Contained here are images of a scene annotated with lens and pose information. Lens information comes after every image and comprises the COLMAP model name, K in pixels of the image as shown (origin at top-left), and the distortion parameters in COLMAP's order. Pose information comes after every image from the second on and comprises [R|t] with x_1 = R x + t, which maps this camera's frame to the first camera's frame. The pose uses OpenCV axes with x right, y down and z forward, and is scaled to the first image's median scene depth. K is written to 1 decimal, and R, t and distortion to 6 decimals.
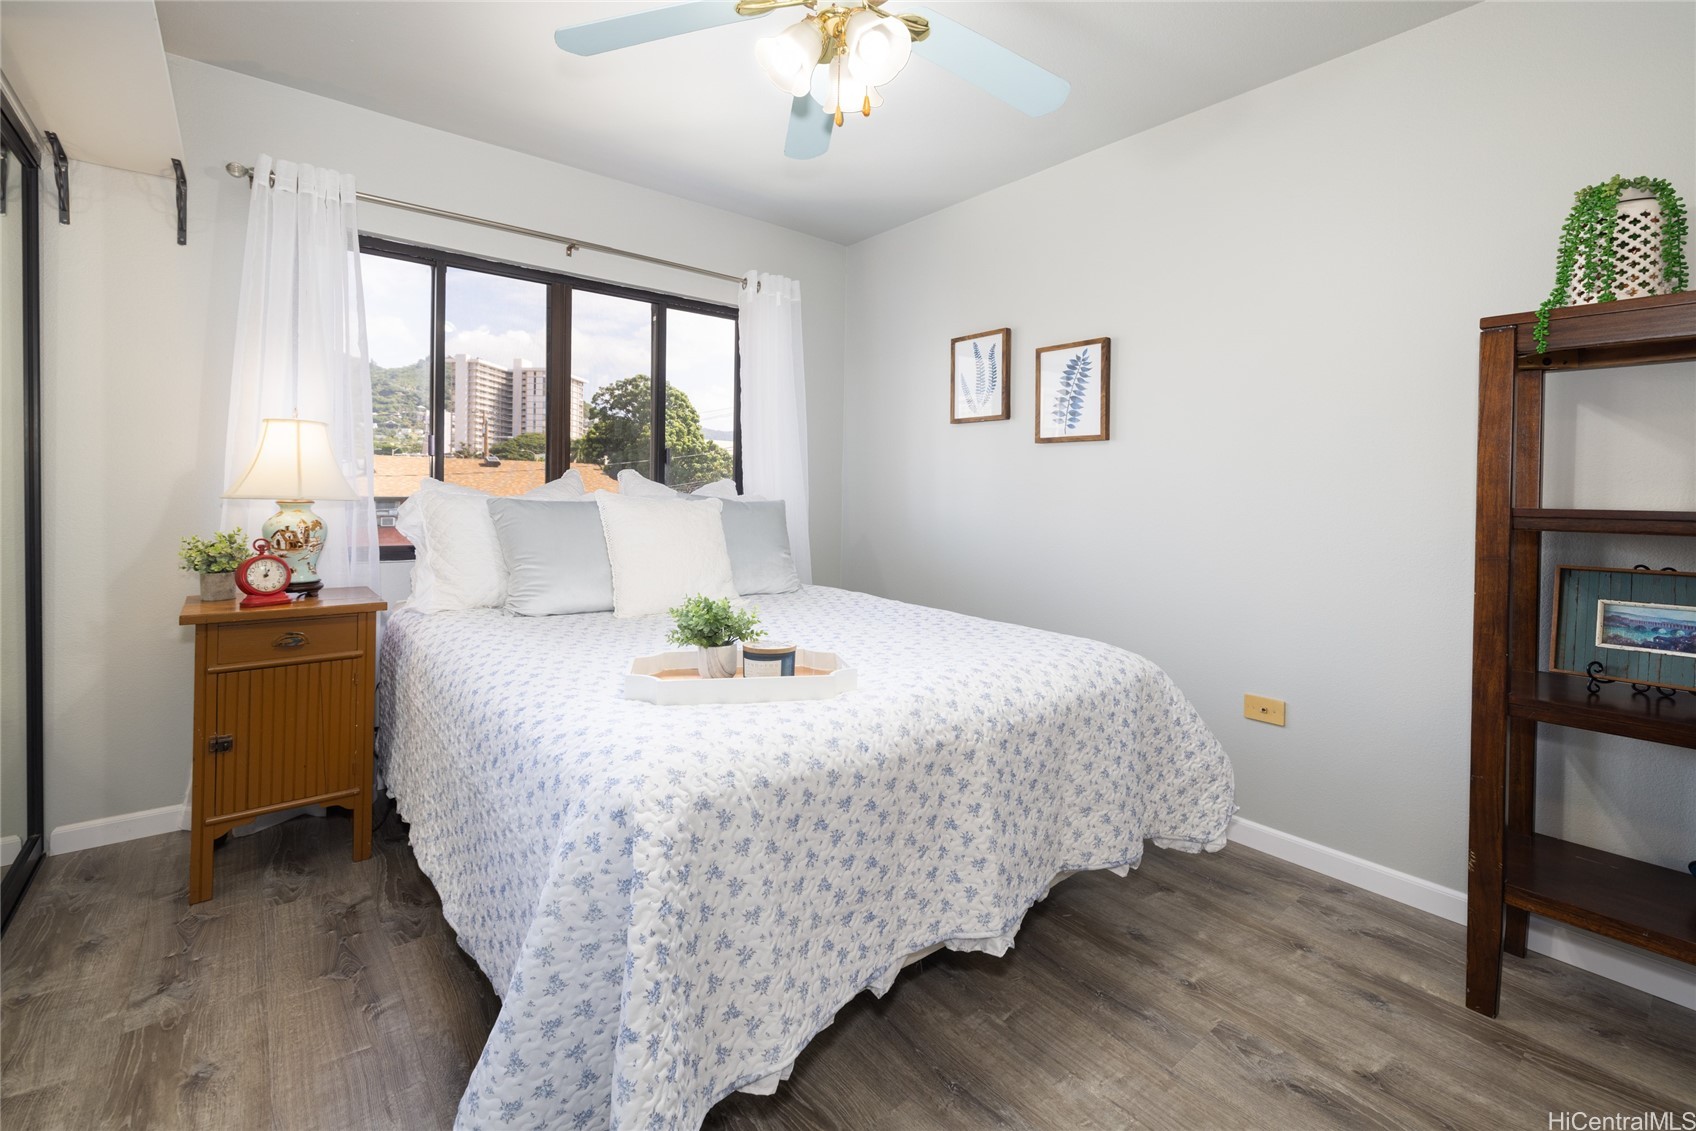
lens RADIAL K [[734.3, 0, 848.6], [0, 734.3, 513.2], [0, 0, 1]] dist [-0.000805, 0.000189]
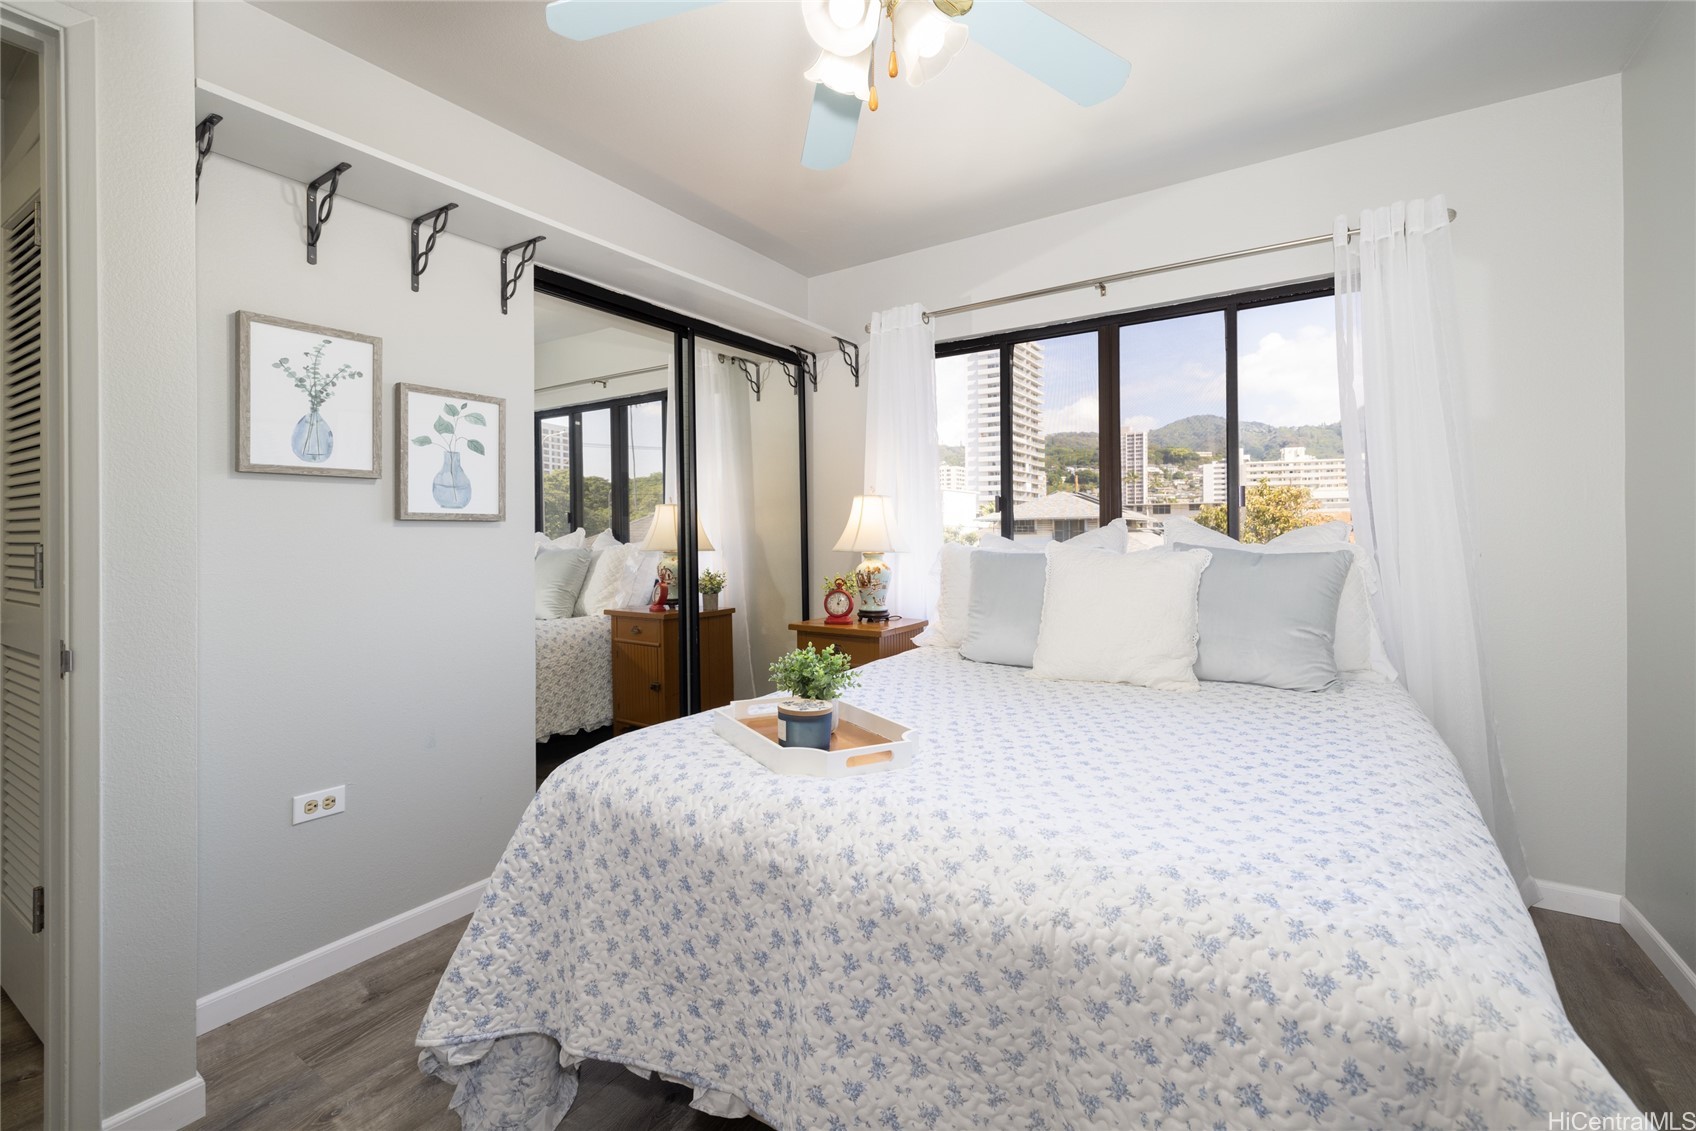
lens RADIAL K [[746.6, 0, 846.8], [0, 746.6, 531.6], [0, 0, 1]] dist [0.001213, 0.000173]
pose [[0.288218, -0.026390, -0.957201, 0.590396], [-0.012658, 0.999428, -0.031366, -0.011708], [0.957481, 0.021157, 0.287719, 0.538420]]
